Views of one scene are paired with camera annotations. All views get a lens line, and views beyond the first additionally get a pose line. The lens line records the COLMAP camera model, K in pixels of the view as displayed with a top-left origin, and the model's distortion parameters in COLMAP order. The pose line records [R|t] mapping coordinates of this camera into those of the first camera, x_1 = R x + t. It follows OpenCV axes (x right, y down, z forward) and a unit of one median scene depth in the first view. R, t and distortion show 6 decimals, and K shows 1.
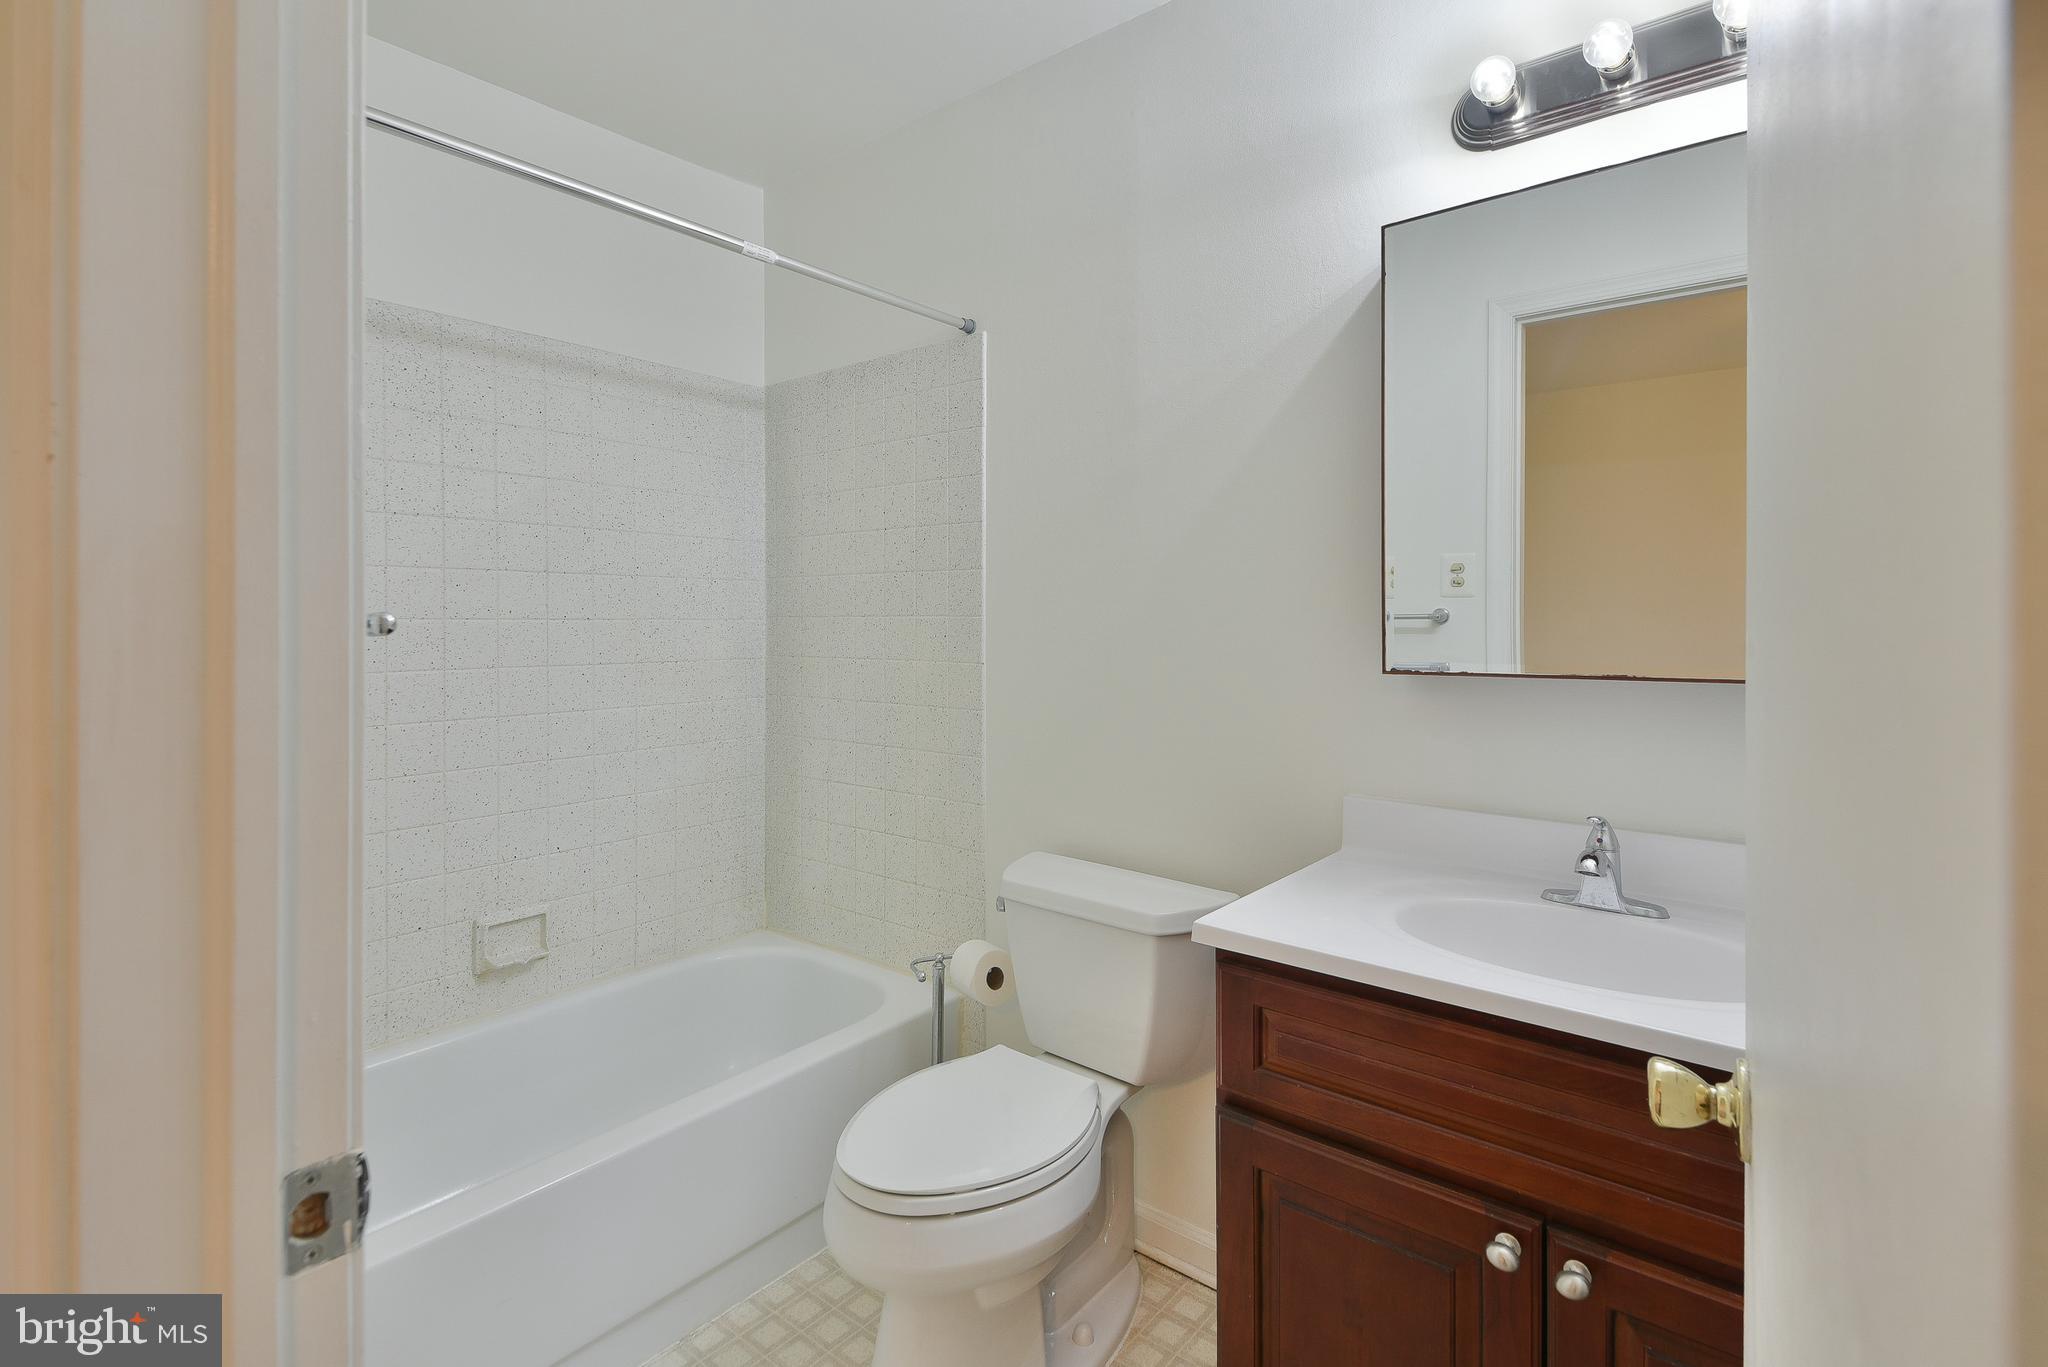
lens RADIAL K [[929.5, 0, 1029.7], [0, 929.5, 628.2], [0, 0, 1]] dist [0.059504, -0.048680]
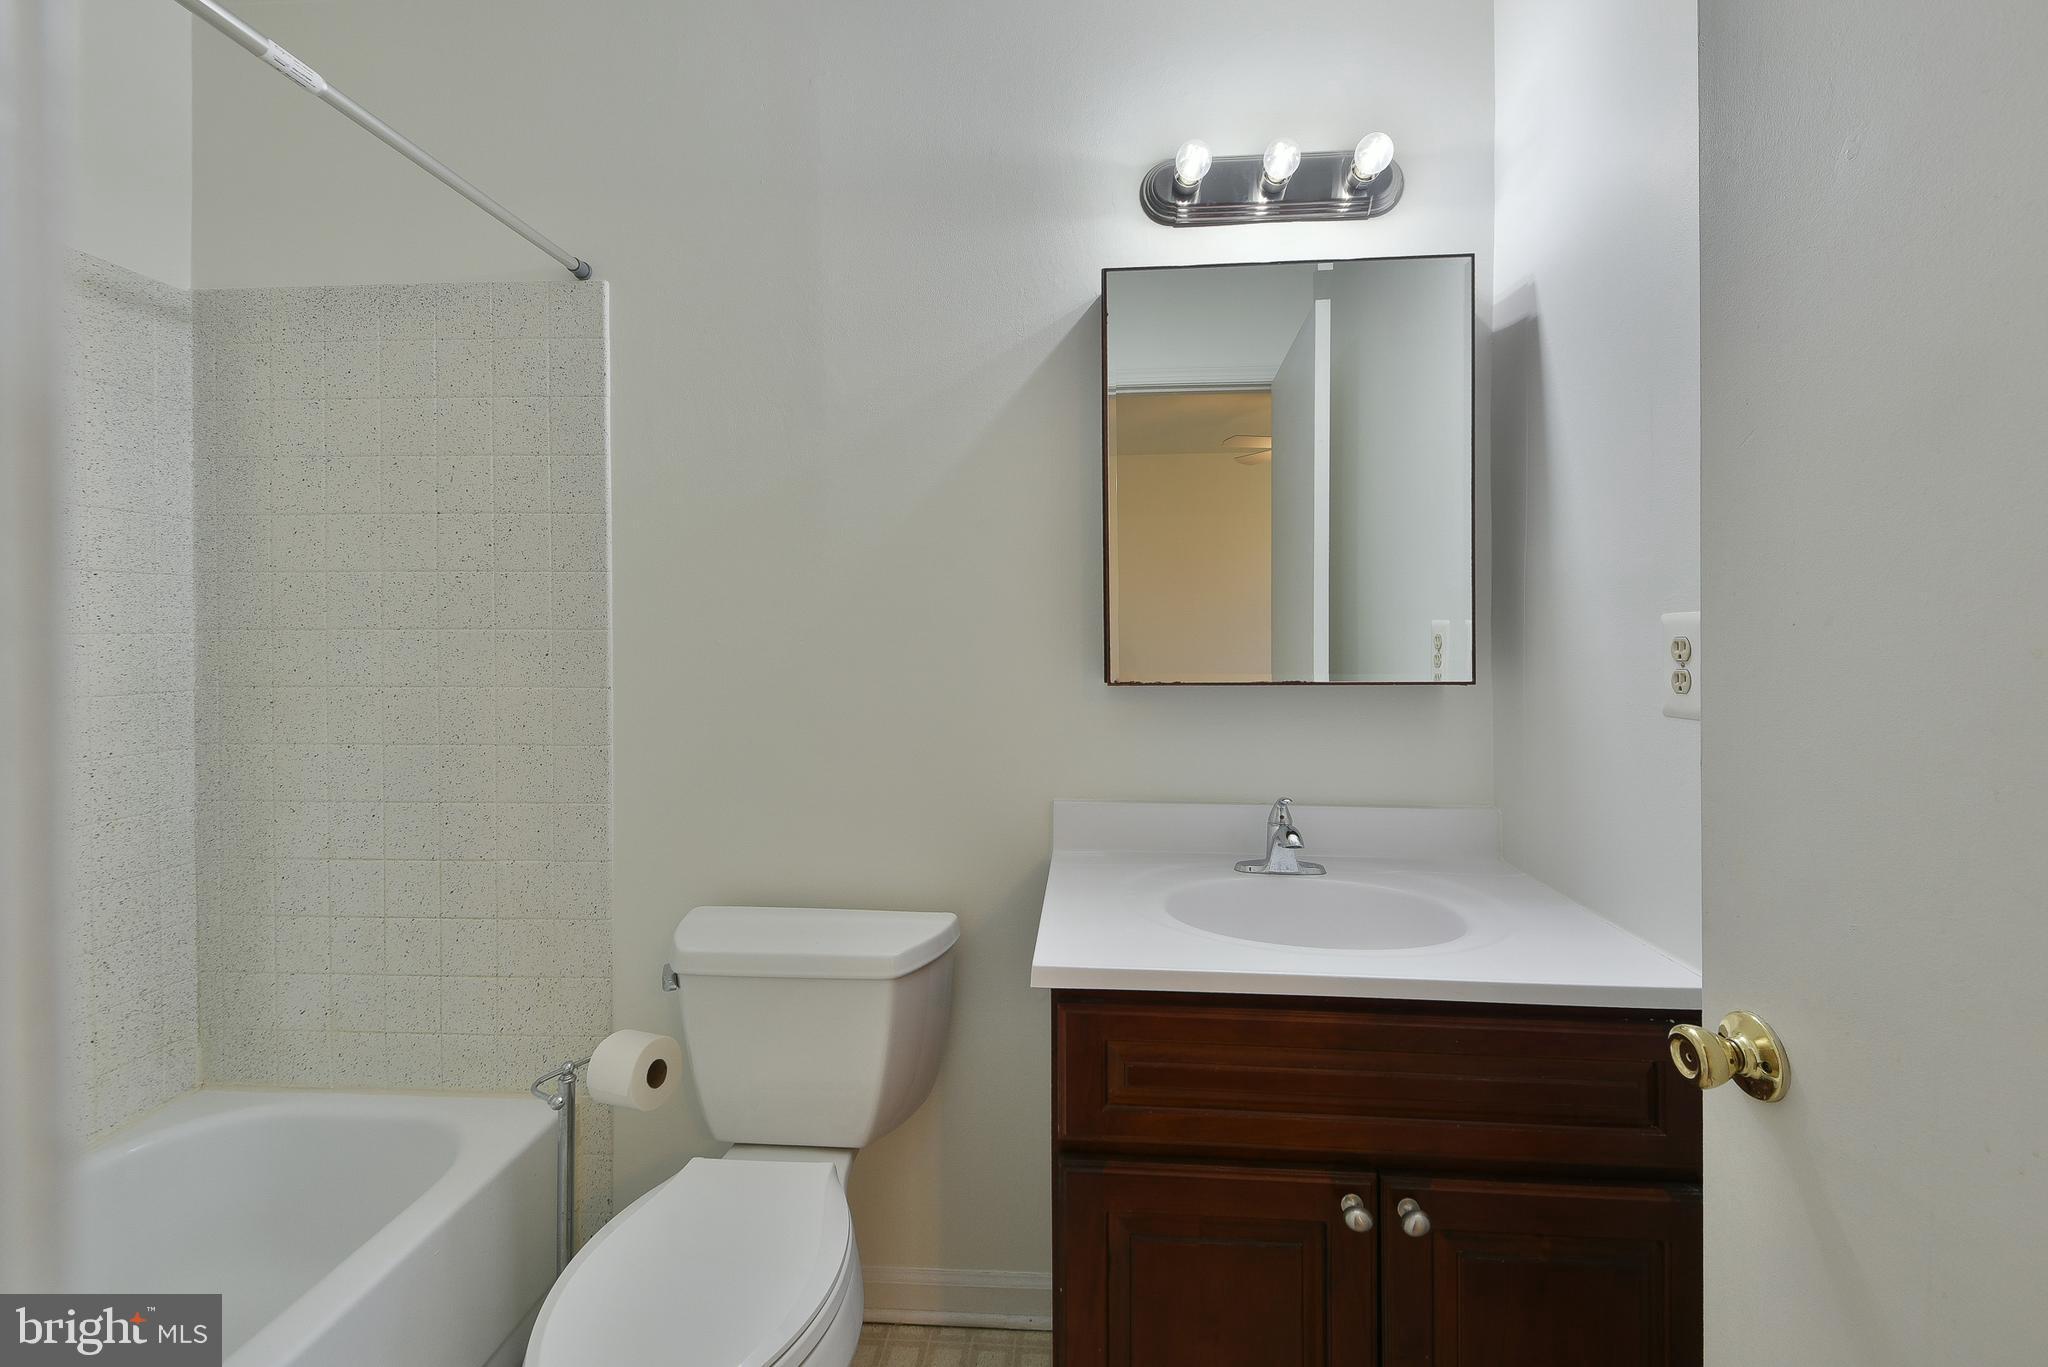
lens RADIAL K [[833.0, 0, 1046.2], [0, 833.0, 640.0], [0, 0, 1]] dist [0.029241, -0.013220]
pose [[0.822727, -0.003866, 0.568424, -0.152849], [0.004712, 0.999989, -0.000020, -0.001939], [-0.568418, 0.002695, 0.822736, 0.178053]]
